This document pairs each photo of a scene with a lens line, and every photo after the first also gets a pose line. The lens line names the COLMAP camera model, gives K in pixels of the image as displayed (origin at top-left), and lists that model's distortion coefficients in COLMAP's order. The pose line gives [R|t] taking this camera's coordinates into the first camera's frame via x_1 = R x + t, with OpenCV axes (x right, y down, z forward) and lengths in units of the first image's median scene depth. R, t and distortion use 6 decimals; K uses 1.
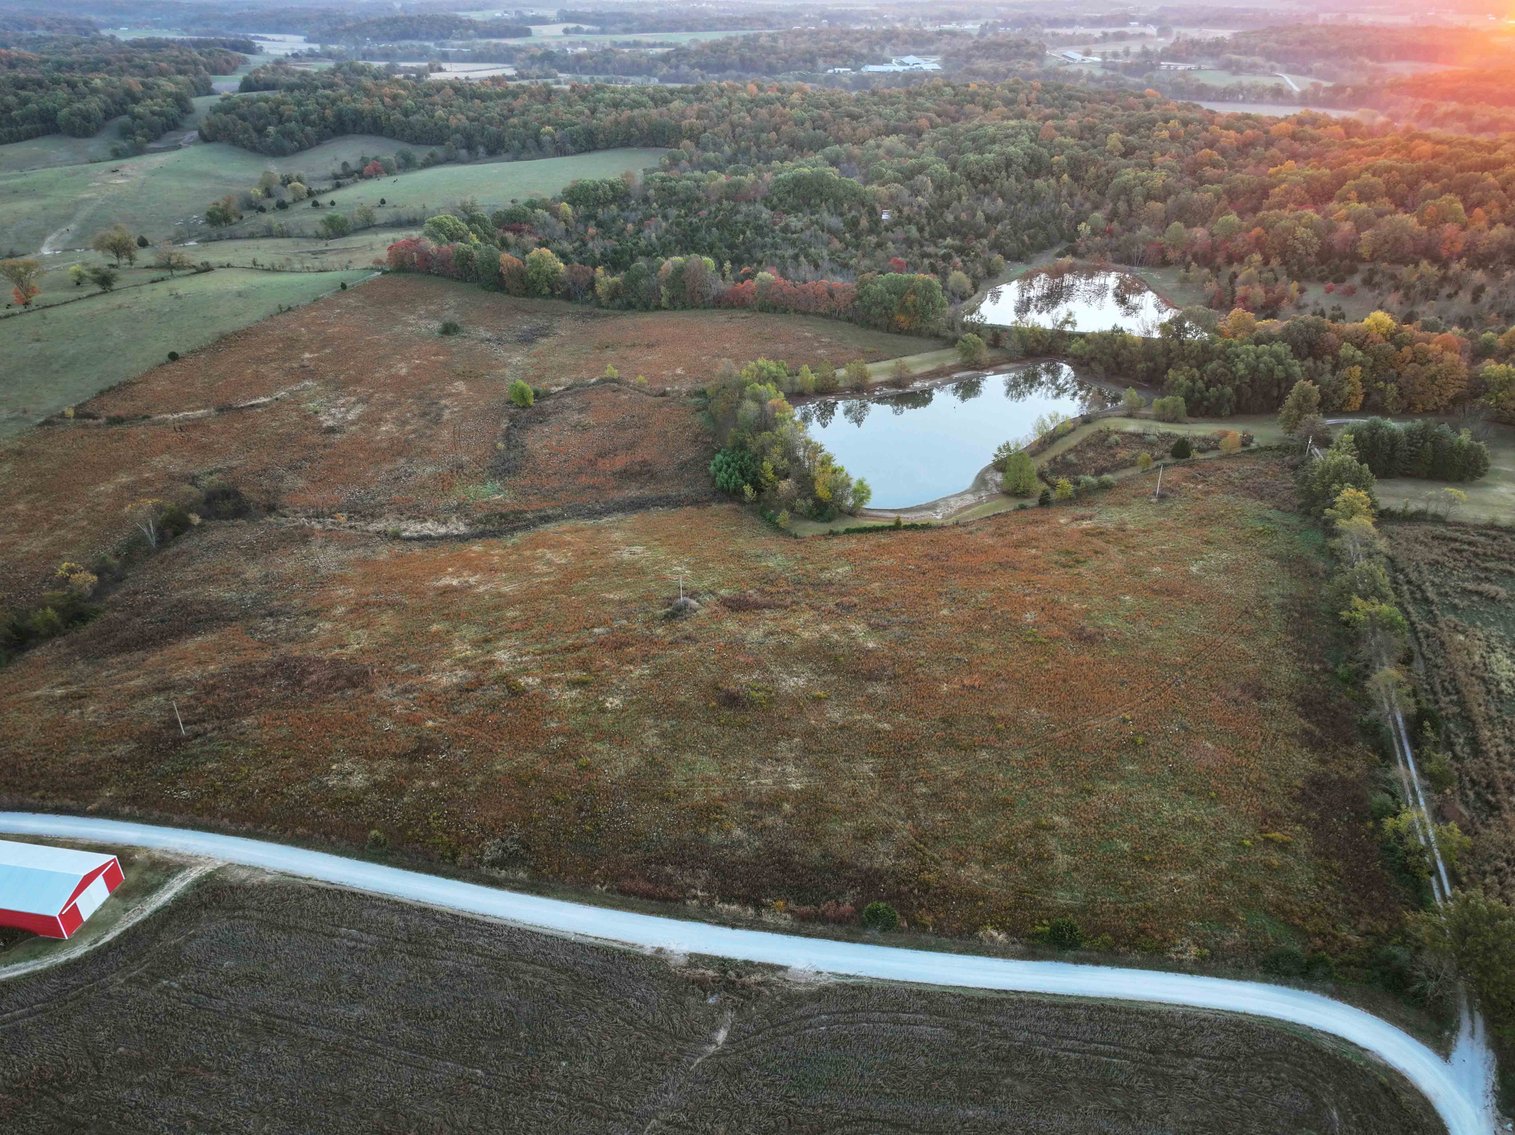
lens RADIAL K [[1065.0, 0, 763.7], [0, 1065.0, 560.4], [0, 0, 1]] dist [-0.003471, 0.016235]
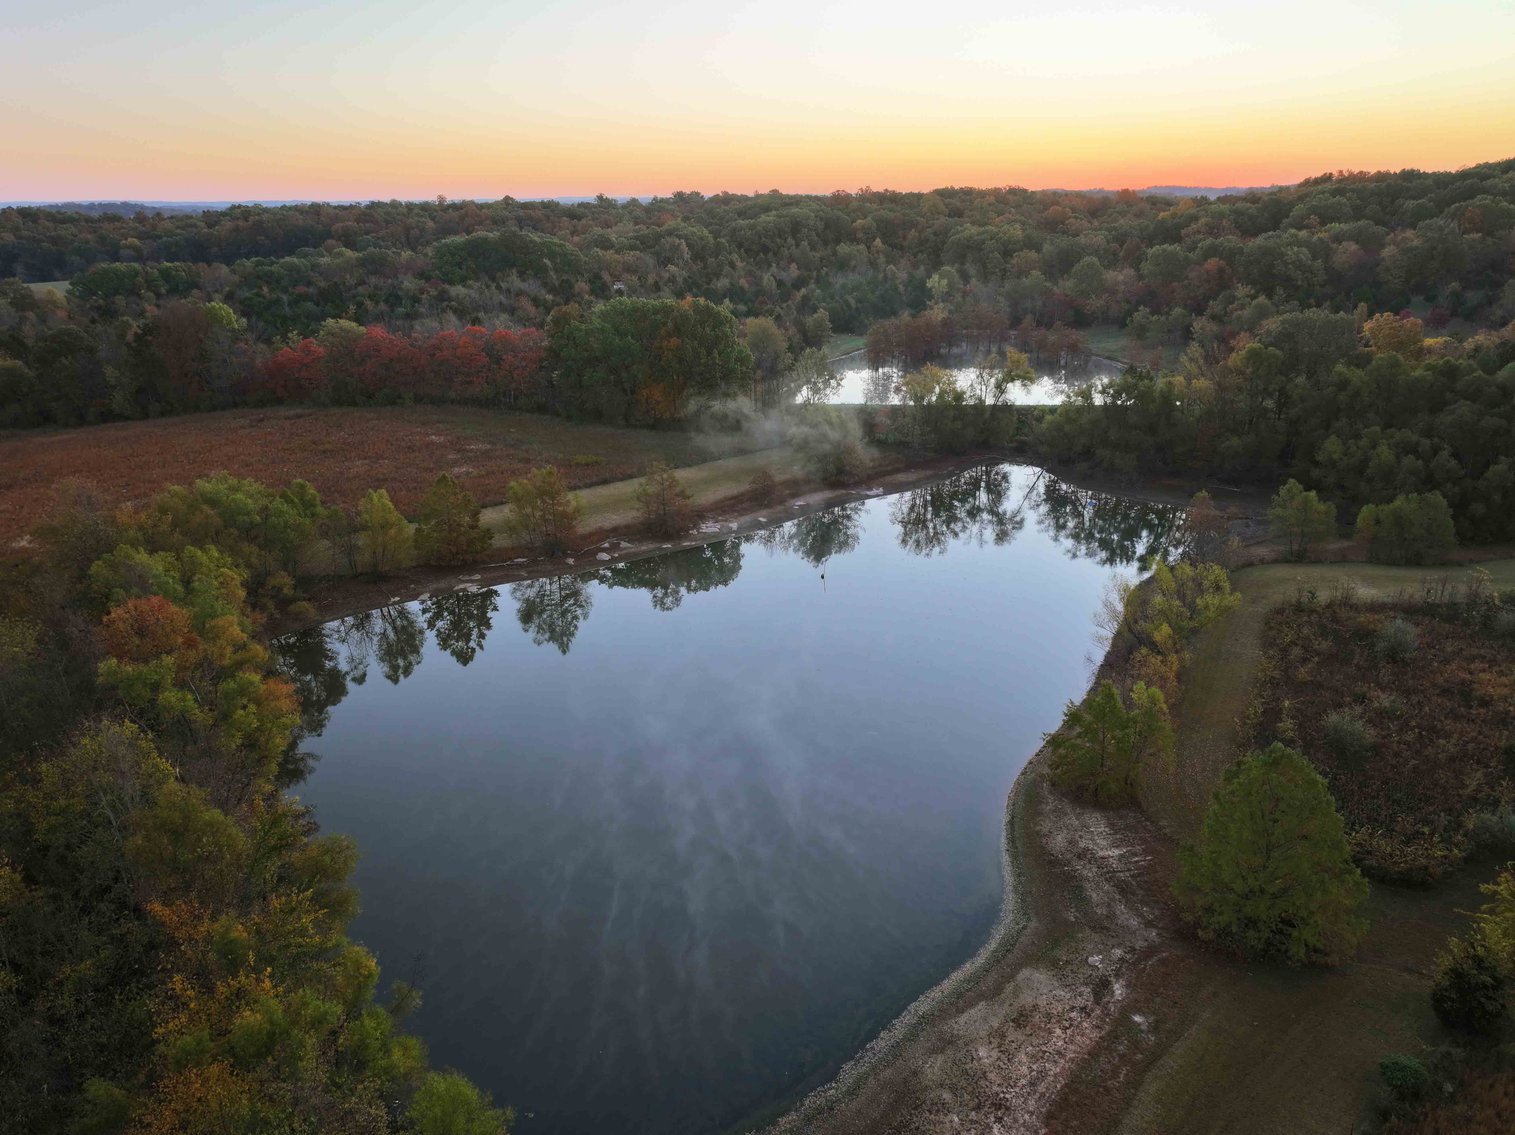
lens RADIAL K [[1064.5, 0, 763.4], [0, 1064.5, 560.9], [0, 0, 1]] dist [-0.007091, 0.026740]
pose [[0.974893, -0.081435, 0.207247, 0.104072], [0.116058, 0.980139, -0.160805, -0.112304], [-0.190036, 0.180820, 0.964982, 0.789410]]
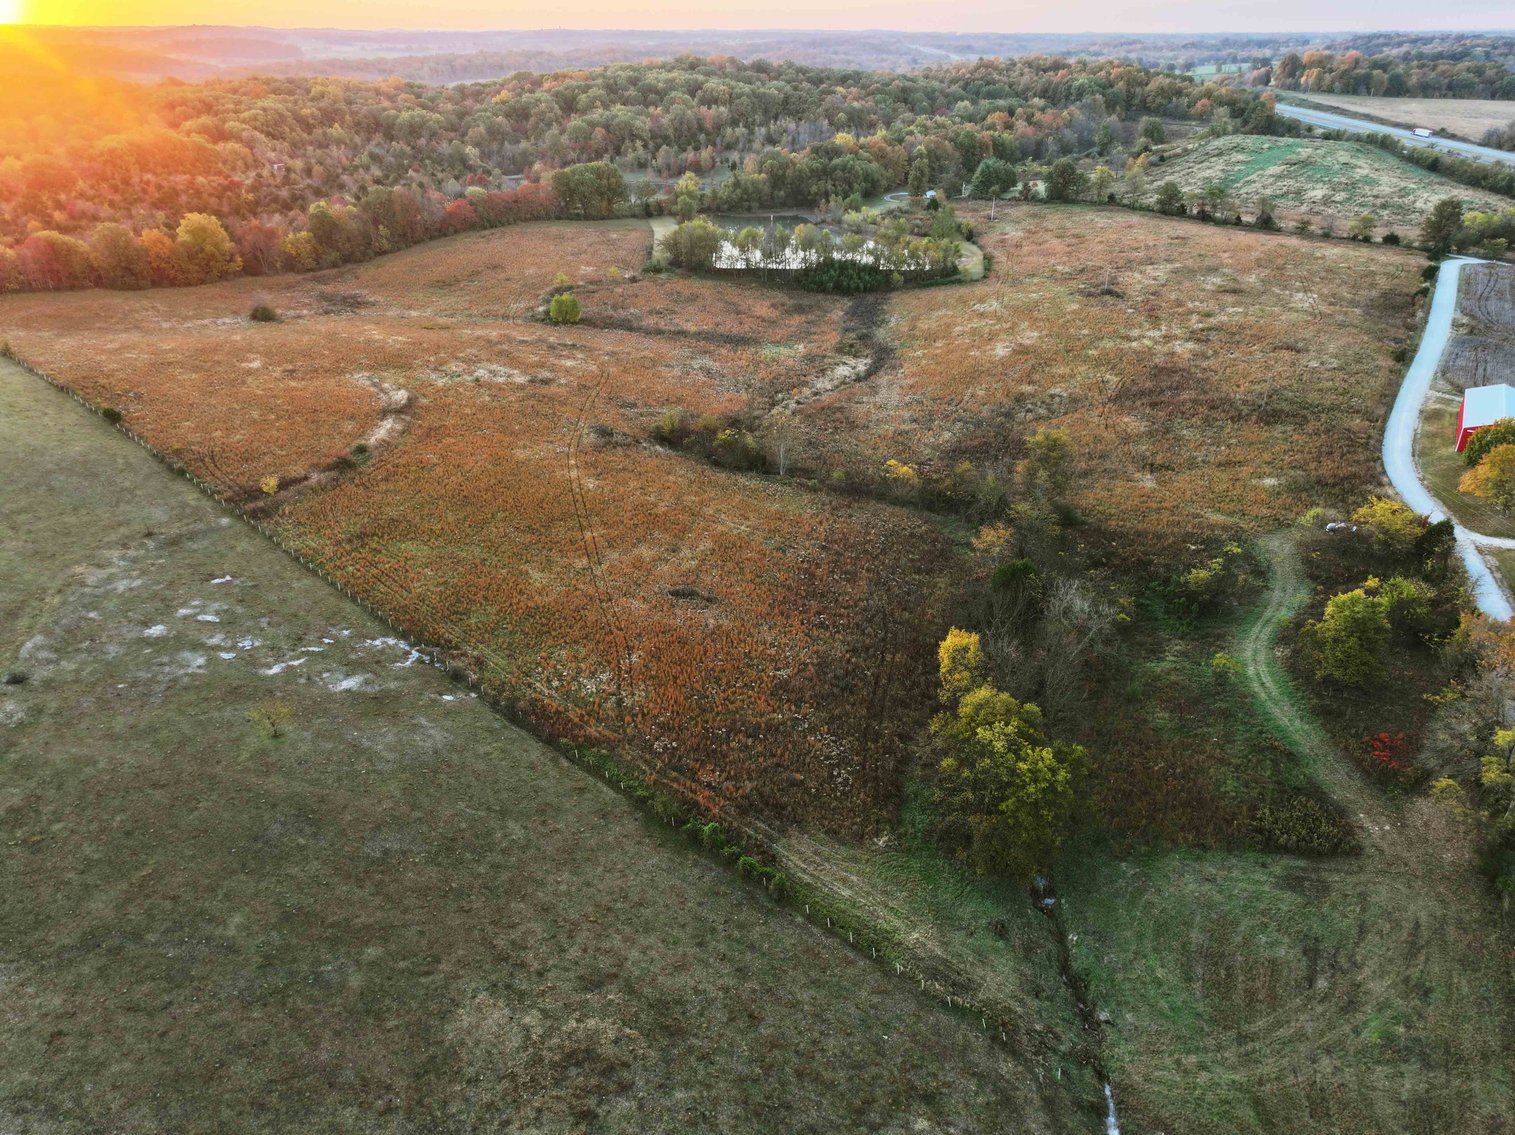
lens RADIAL K [[1065.0, 0, 763.7], [0, 1065.0, 560.4], [0, 0, 1]] dist [-0.003471, 0.016235]
pose [[0.362299, -0.415400, 0.834375, -1.166940], [0.447245, 0.862881, 0.235391, -0.136207], [-0.817748, 0.287888, 0.498406, 0.607089]]
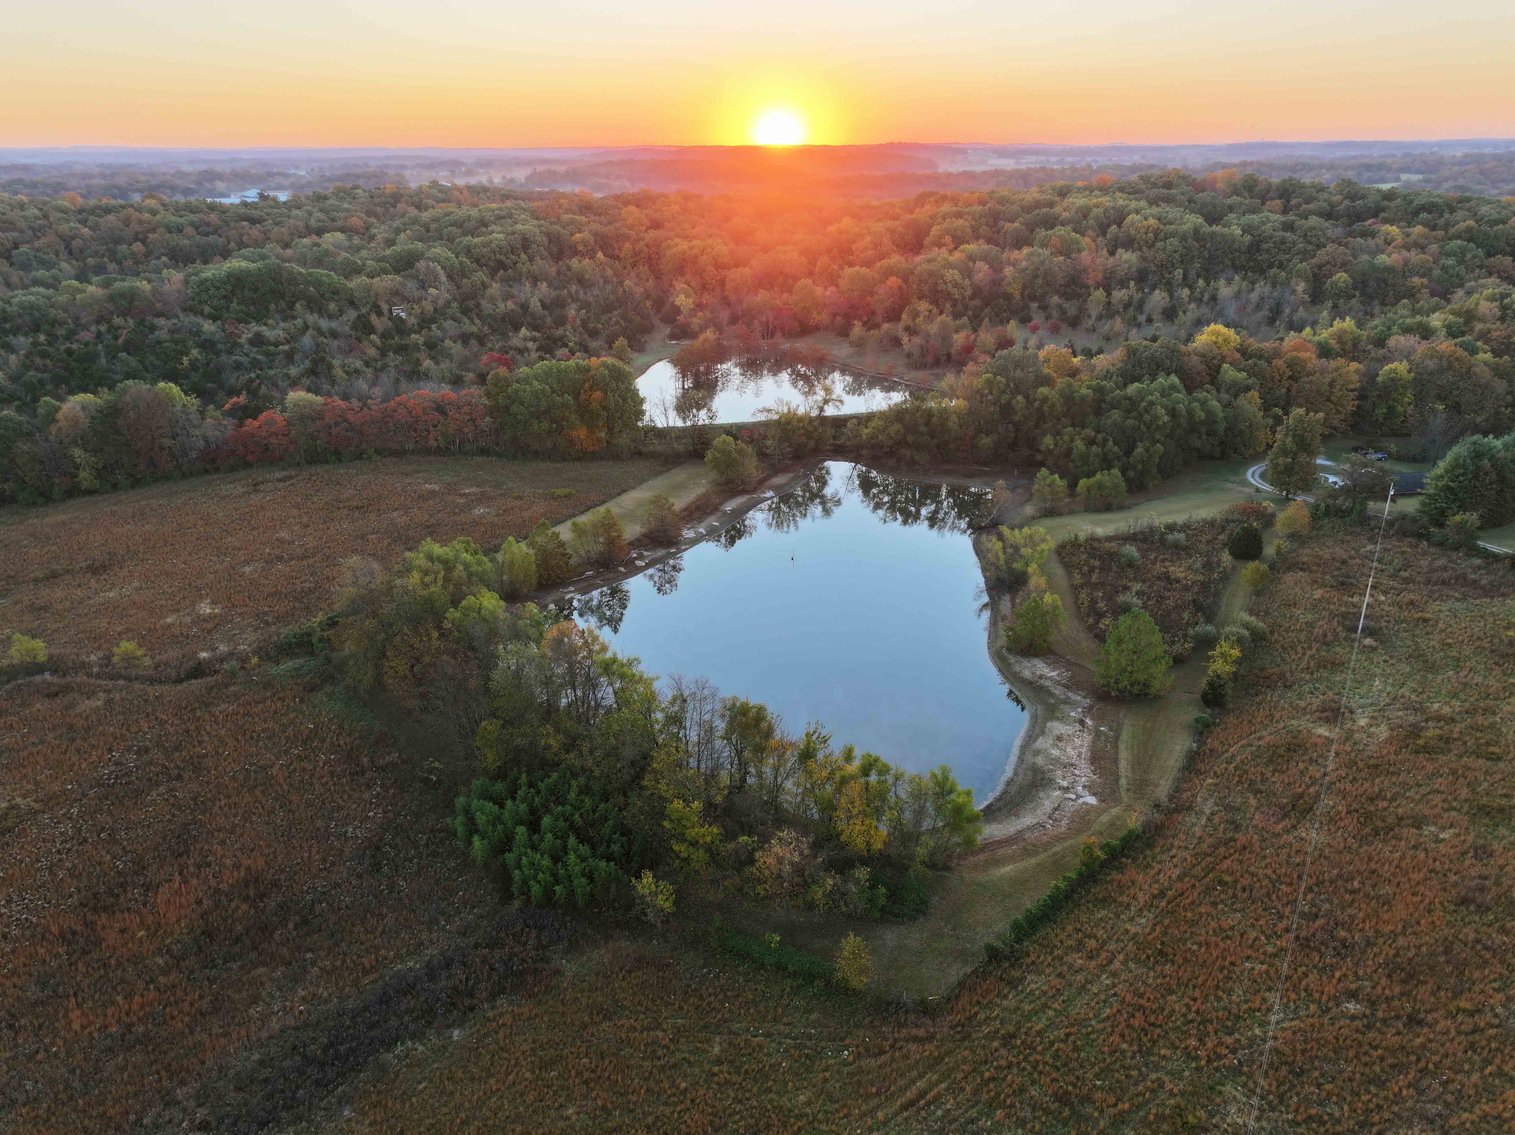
lens RADIAL K [[1064.5, 0, 763.4], [0, 1064.5, 560.9], [0, 0, 1]] dist [-0.007091, 0.026740]
pose [[0.830701, -0.206292, 0.517088, -0.142439], [0.272311, 0.960681, -0.054205, -0.139397], [-0.485574, 0.185837, 0.854214, 0.640459]]
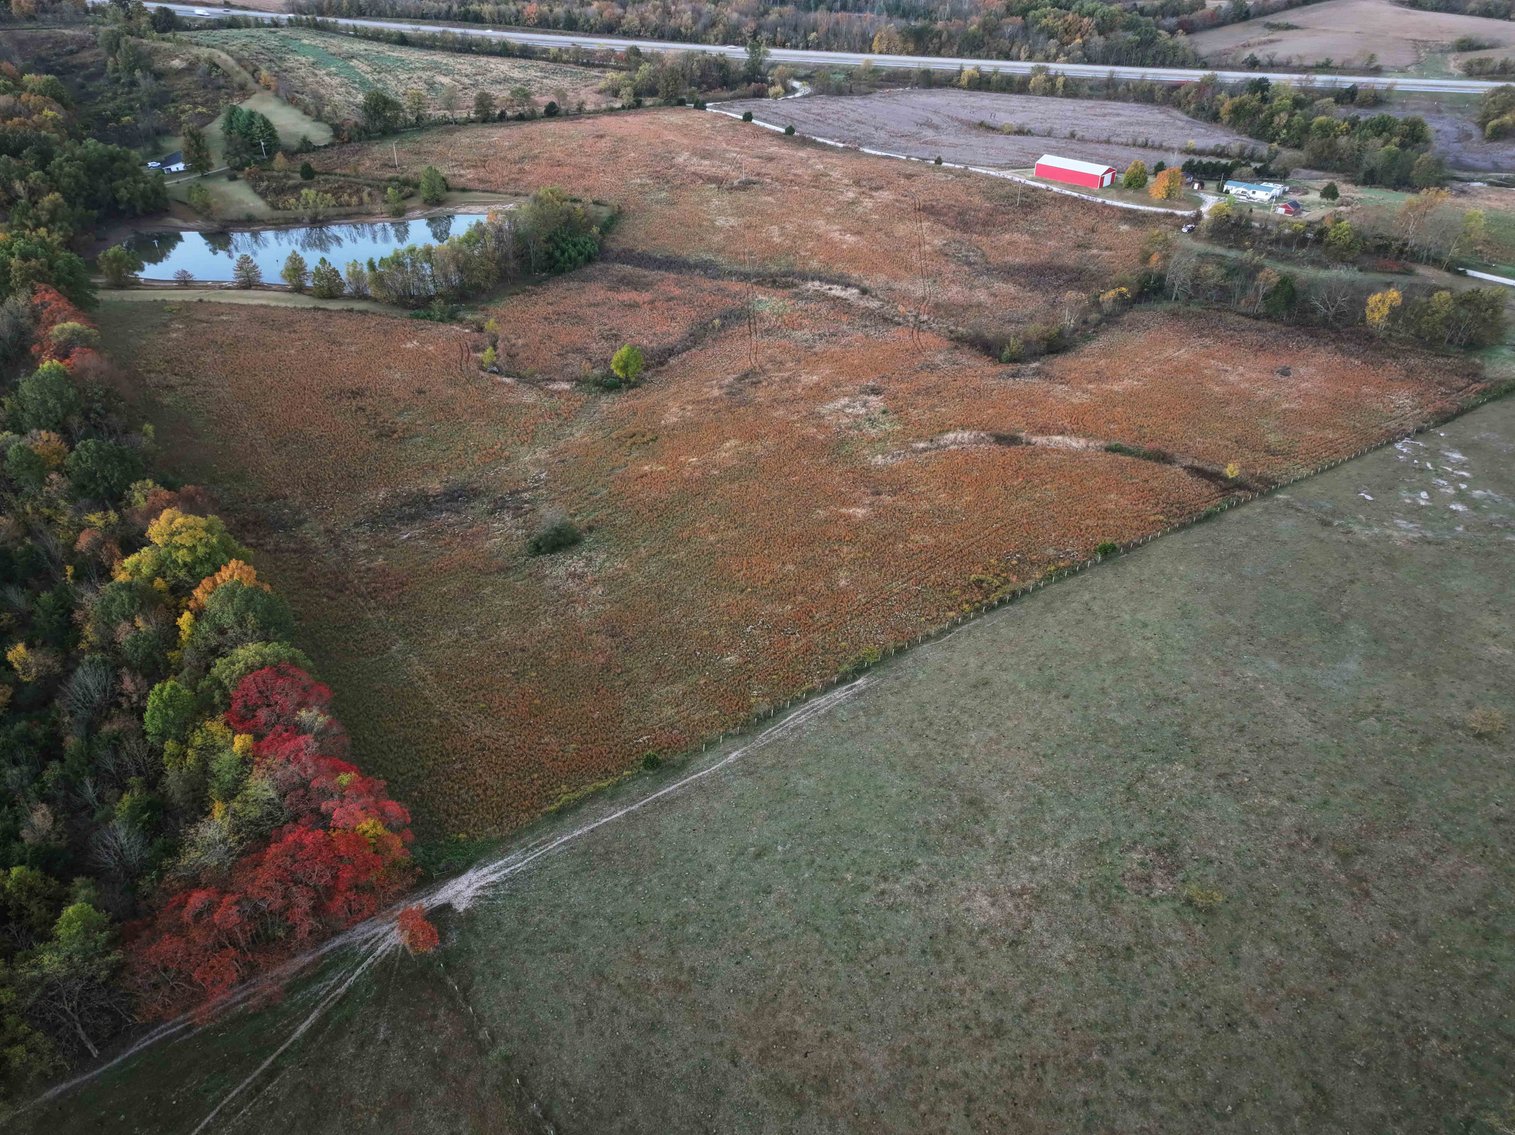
lens RADIAL K [[1064.5, 0, 763.4], [0, 1064.5, 560.9], [0, 0, 1]] dist [-0.007091, 0.026740]
pose [[-0.832483, -0.311994, 0.457855, -0.821446], [0.263179, 0.504522, 0.822311, -0.798766], [-0.487554, 0.805058, -0.337896, 1.579838]]
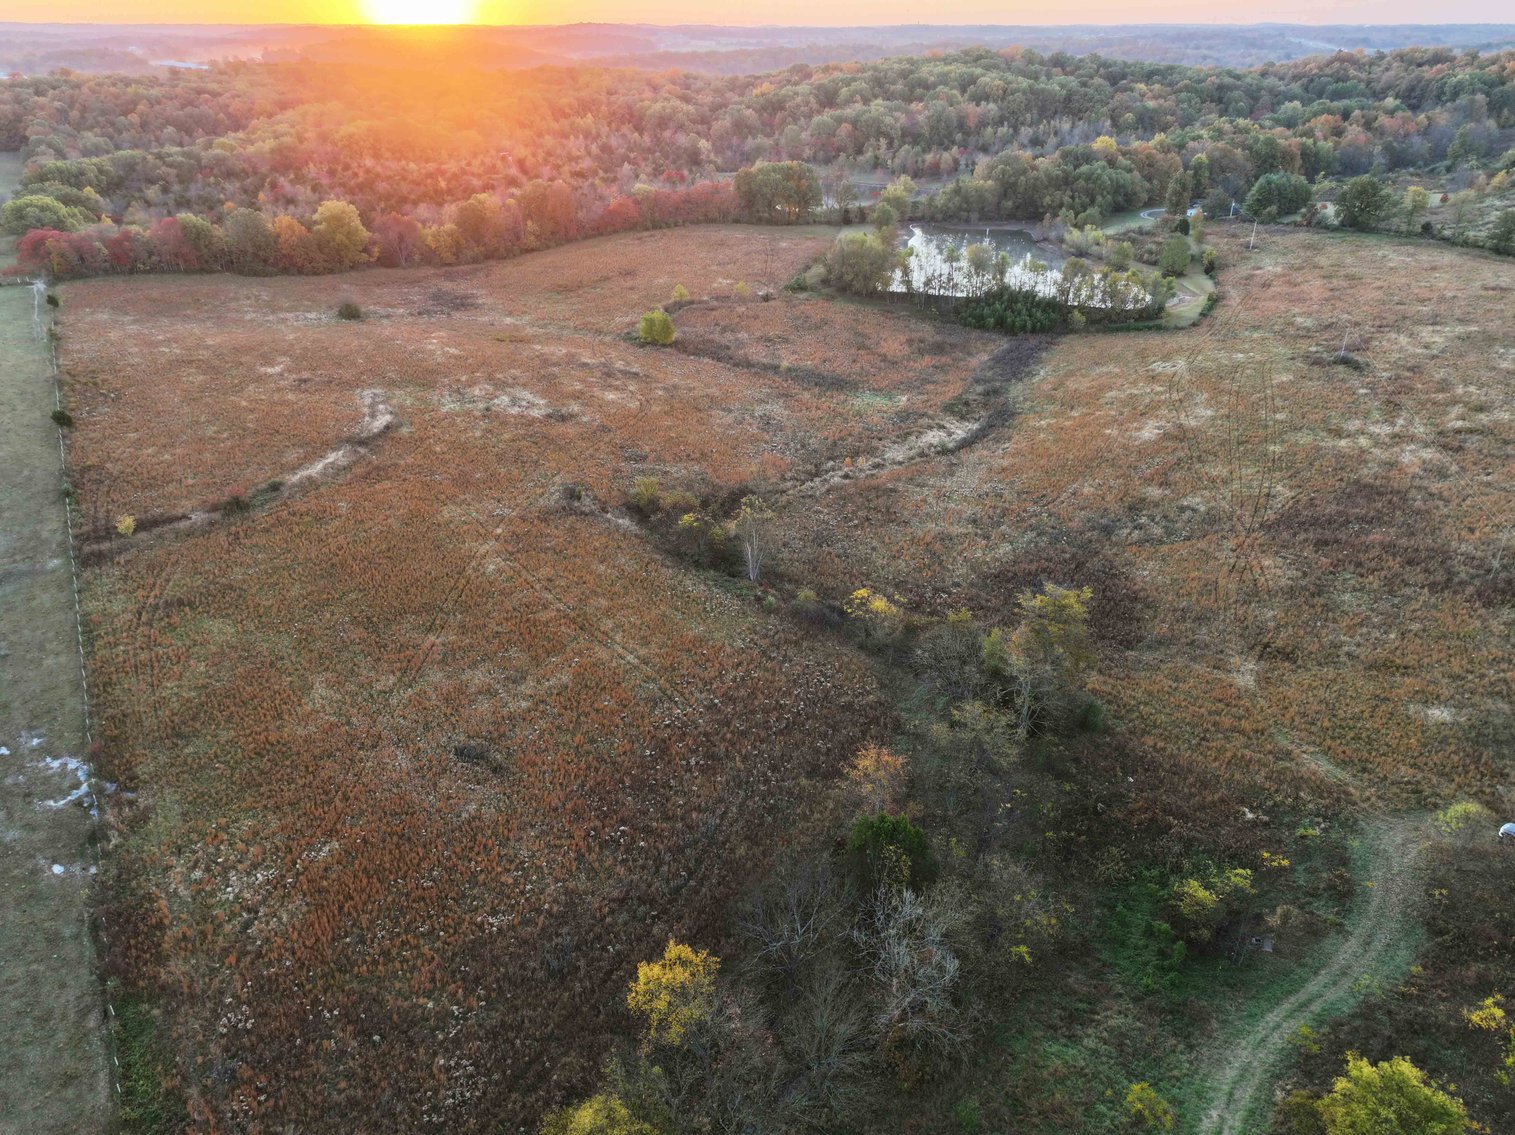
lens RADIAL K [[1064.5, 0, 763.4], [0, 1064.5, 560.9], [0, 0, 1]] dist [-0.007091, 0.026740]
pose [[0.629317, -0.349678, 0.694035, -0.913804], [0.374418, 0.918997, 0.123518, -0.085962], [-0.681007, 0.182127, 0.709266, 0.541503]]
